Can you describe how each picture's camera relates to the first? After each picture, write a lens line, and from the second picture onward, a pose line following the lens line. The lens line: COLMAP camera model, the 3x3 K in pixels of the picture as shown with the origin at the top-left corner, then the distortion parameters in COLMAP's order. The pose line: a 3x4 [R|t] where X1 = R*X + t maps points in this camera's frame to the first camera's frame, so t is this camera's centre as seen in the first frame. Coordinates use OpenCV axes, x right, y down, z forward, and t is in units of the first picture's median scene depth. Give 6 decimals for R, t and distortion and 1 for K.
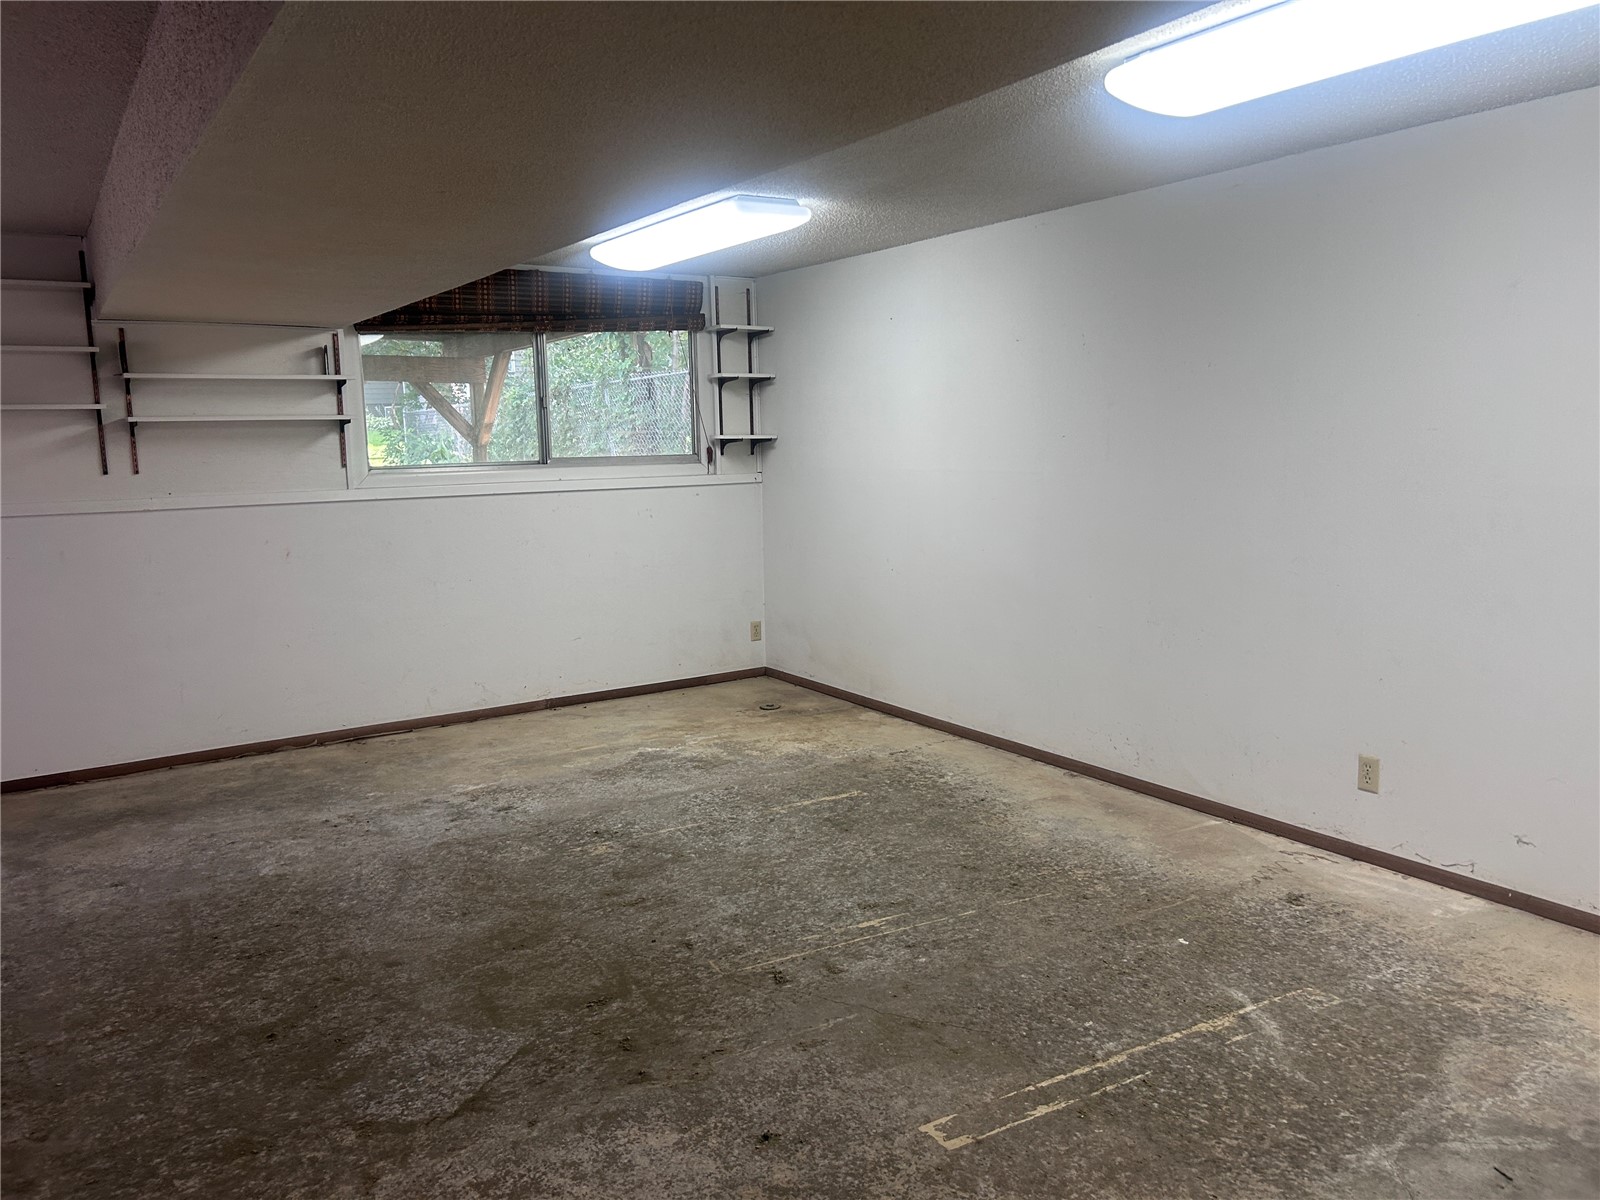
lens RADIAL K [[1208.1, 0, 800.6], [0, 1208.1, 605.5], [0, 0, 1]] dist [0.042371, -0.015732]
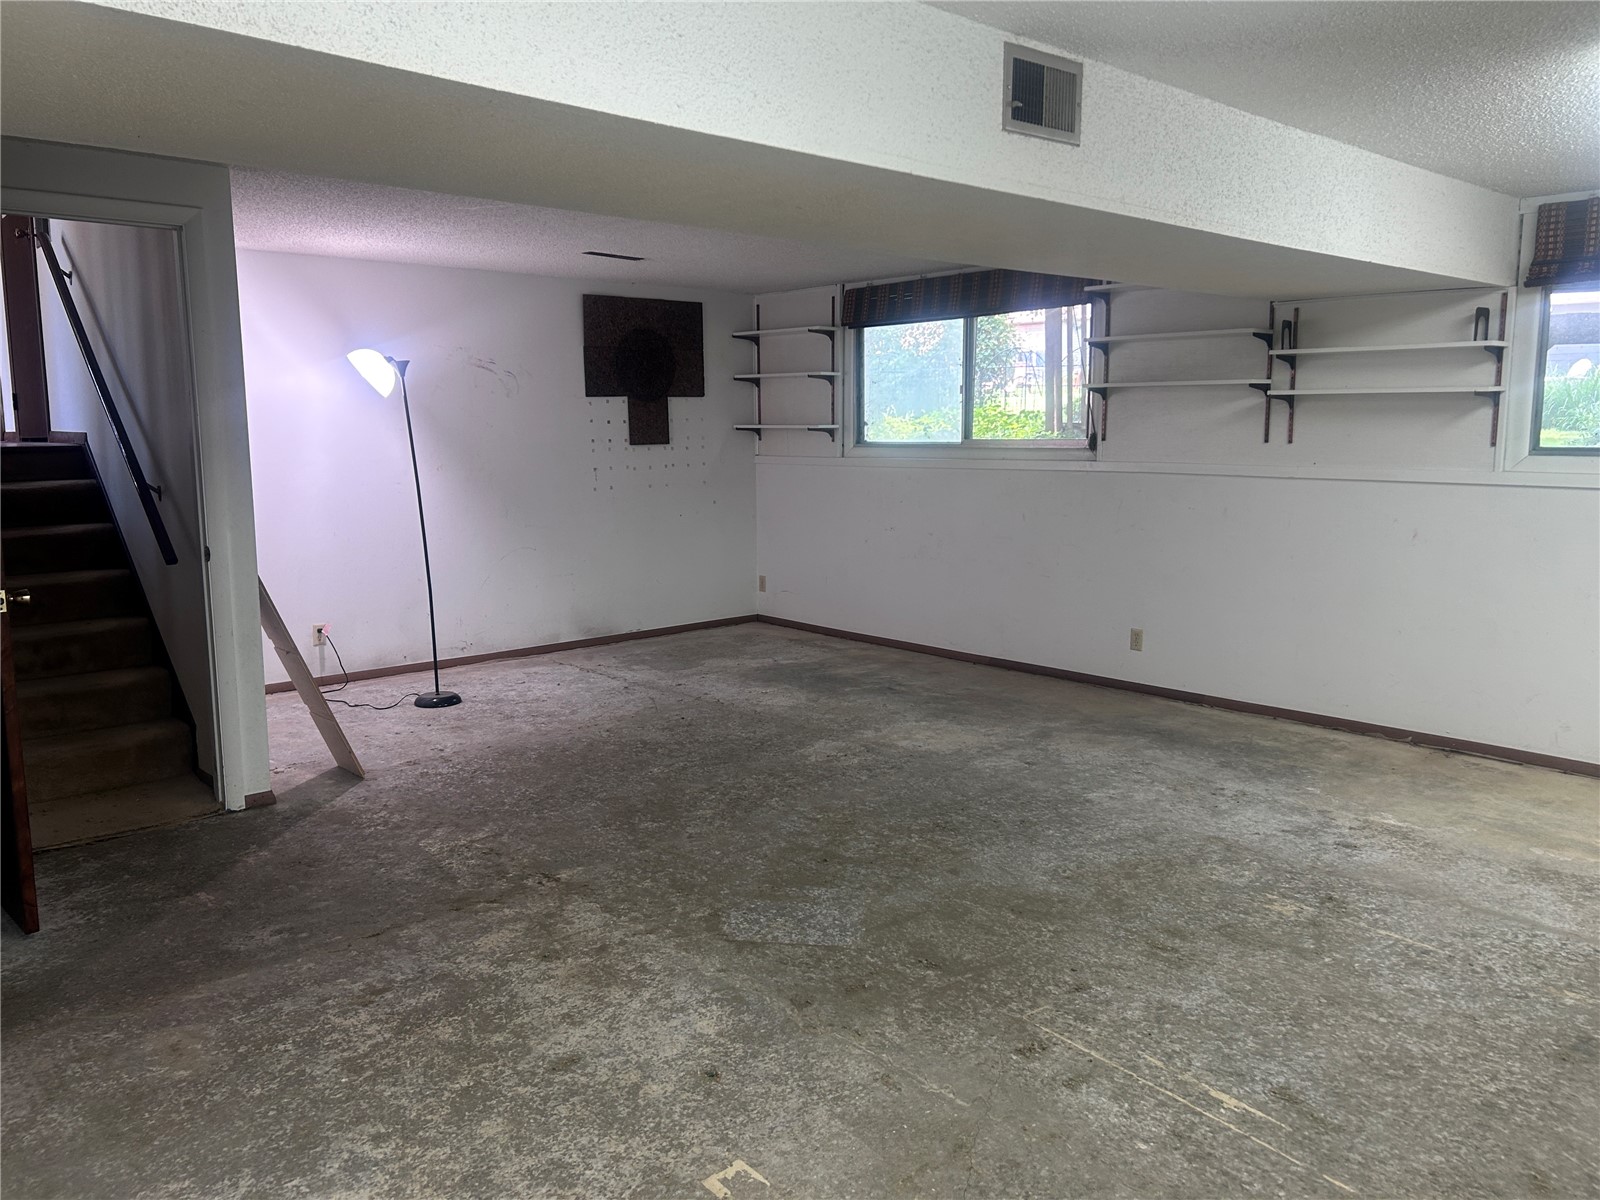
lens RADIAL K [[1208.1, 0, 801.1], [0, 1208.1, 594.5], [0, 0, 1]] dist [0.042371, -0.015732]
pose [[0.169549, 0.165520, -0.971523, 0.528395], [-0.148923, 0.978778, 0.140766, -0.074863], [0.974205, 0.120815, 0.190601, 0.458634]]
